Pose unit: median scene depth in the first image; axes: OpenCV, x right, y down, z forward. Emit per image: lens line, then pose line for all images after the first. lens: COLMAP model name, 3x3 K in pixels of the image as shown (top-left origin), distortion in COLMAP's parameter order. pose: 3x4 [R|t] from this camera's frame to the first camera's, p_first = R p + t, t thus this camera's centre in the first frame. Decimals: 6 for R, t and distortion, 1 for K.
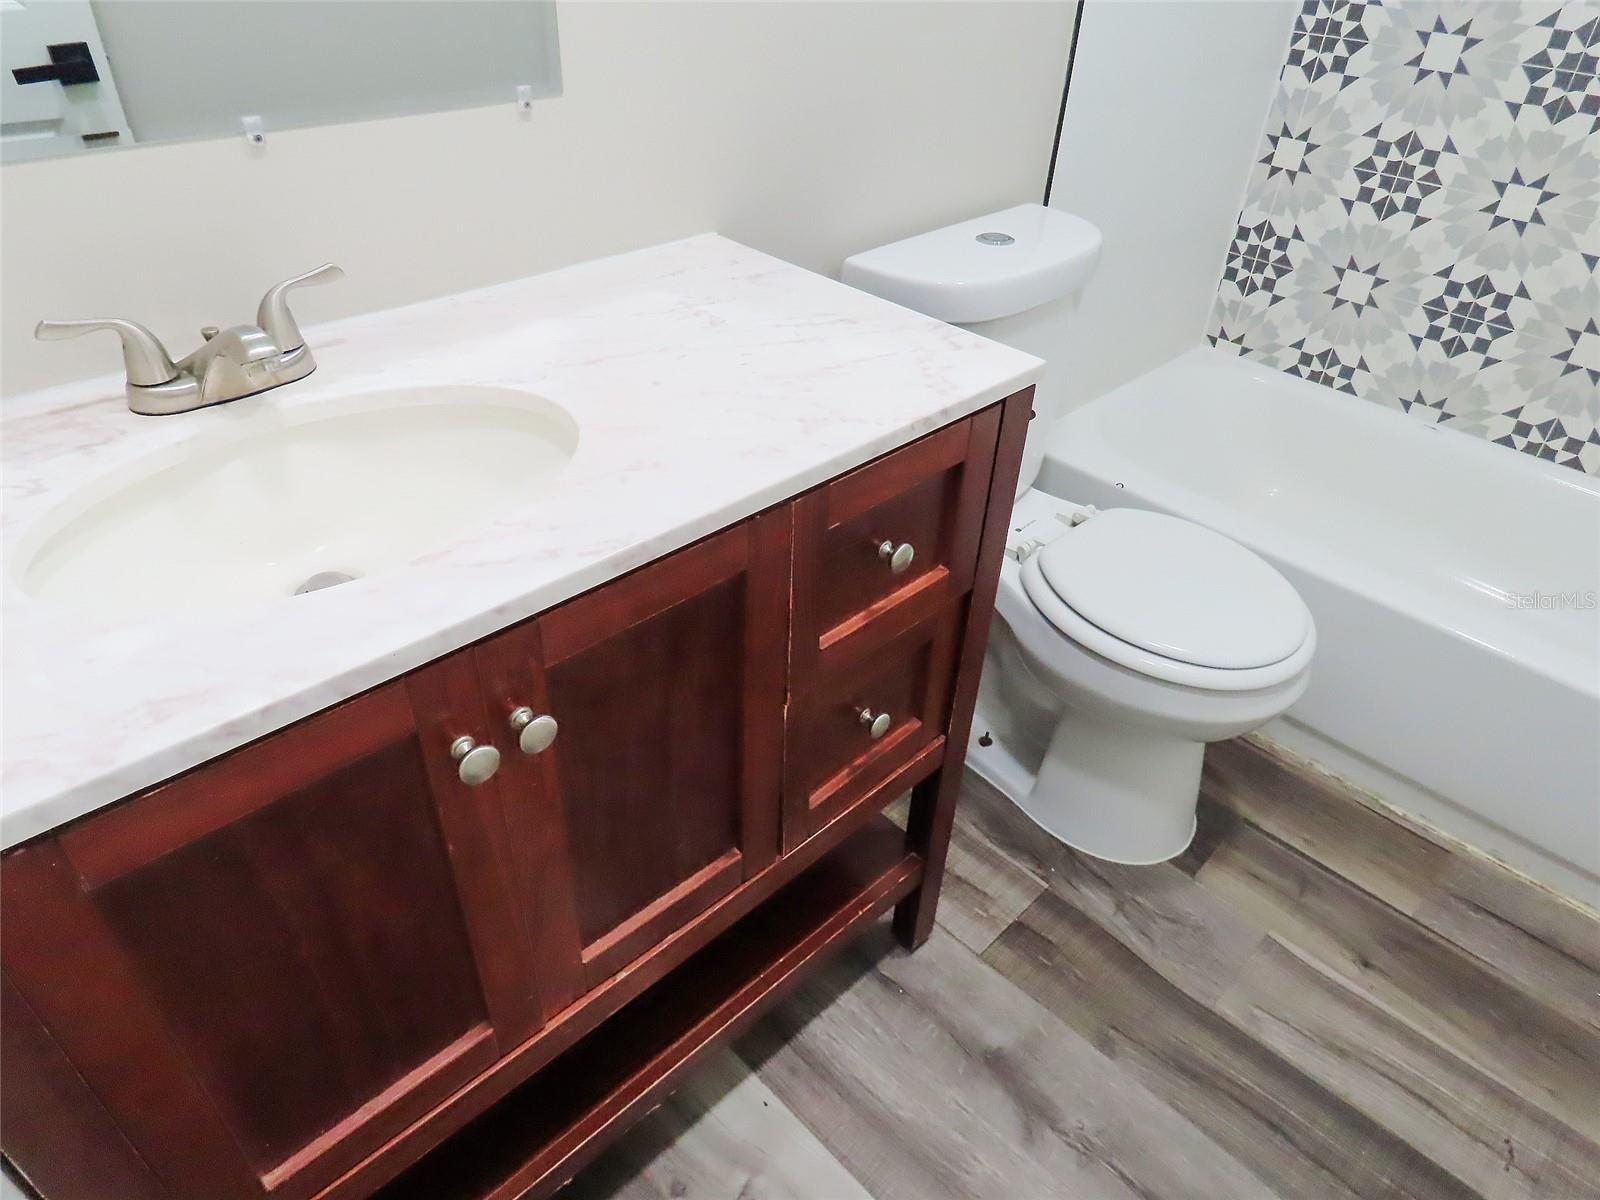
lens RADIAL K [[1006.2, 0, 809.1], [0, 1006.2, 593.0], [0, 0, 1]] dist [-0.003999, 0.000391]
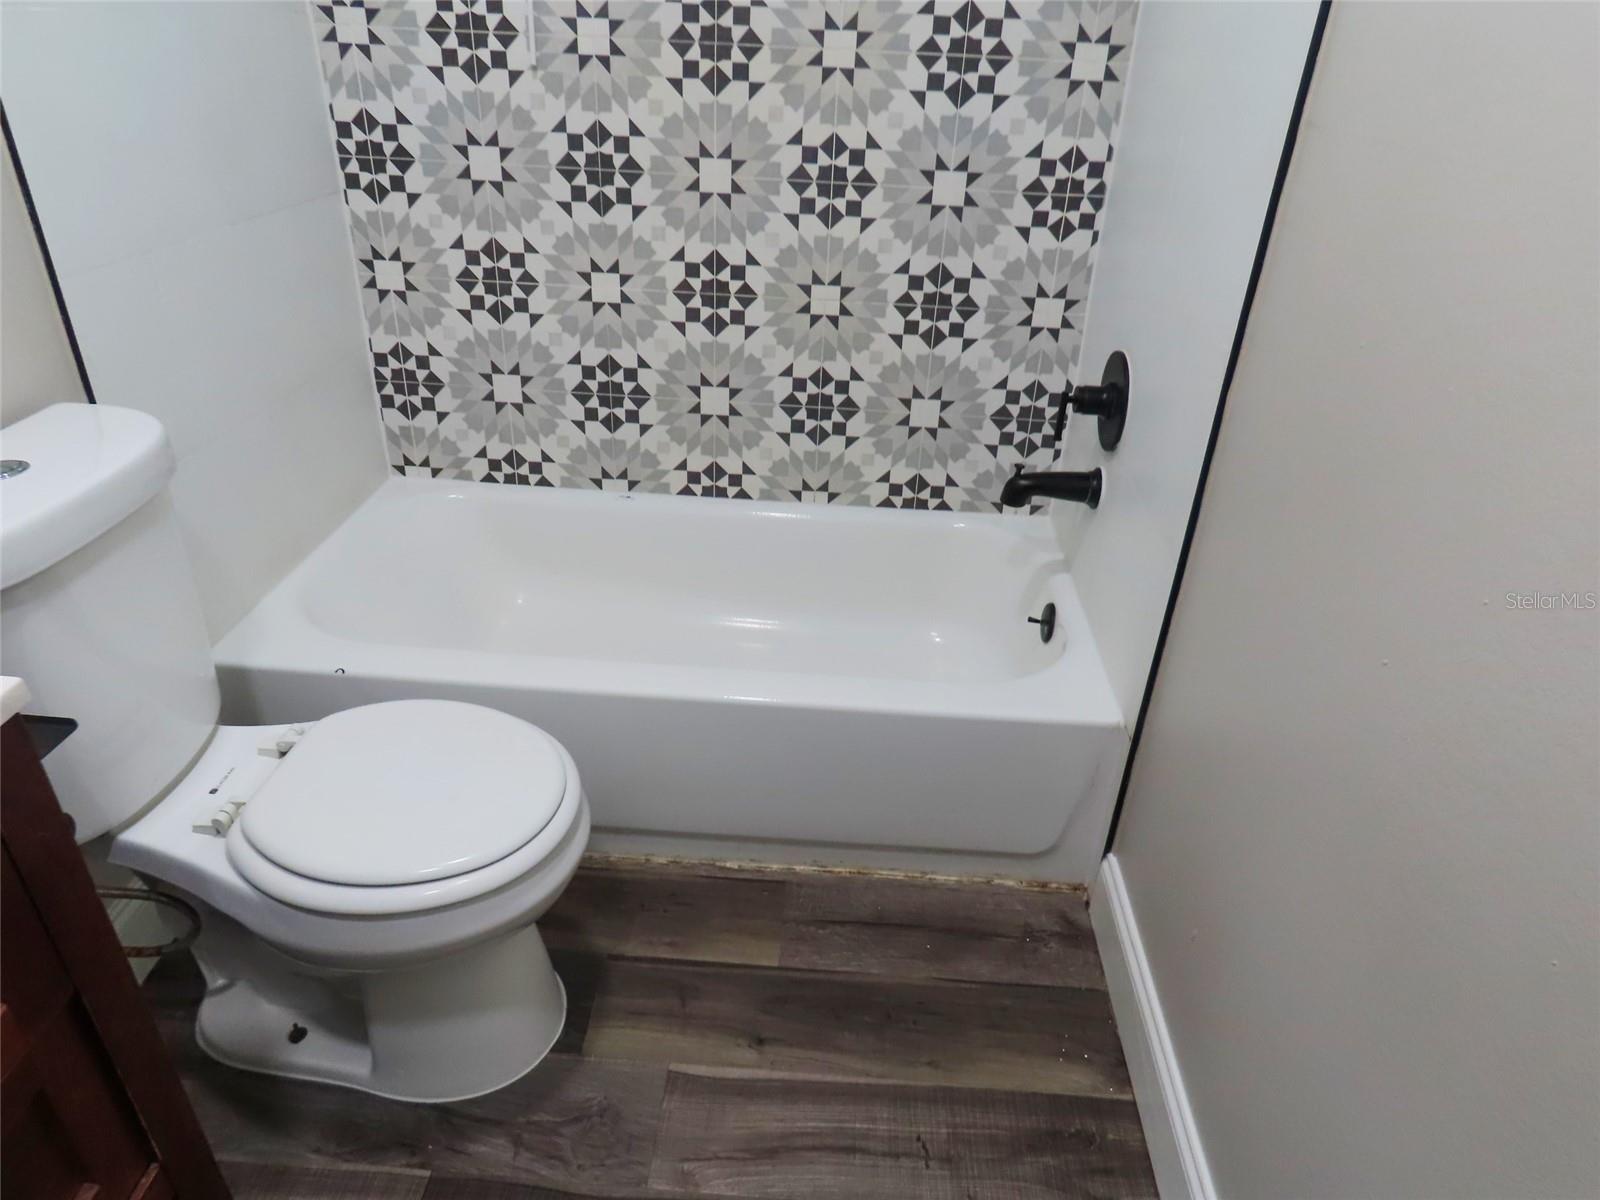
lens RADIAL K [[1006.2, 0, 809.1], [0, 1006.2, 593.0], [0, 0, 1]] dist [-0.003999, 0.000391]
pose [[0.741046, -0.343333, 0.577039, 0.121755], [0.389076, 0.919969, 0.047714, -0.049149], [-0.547239, 0.189154, 0.815322, 0.055442]]
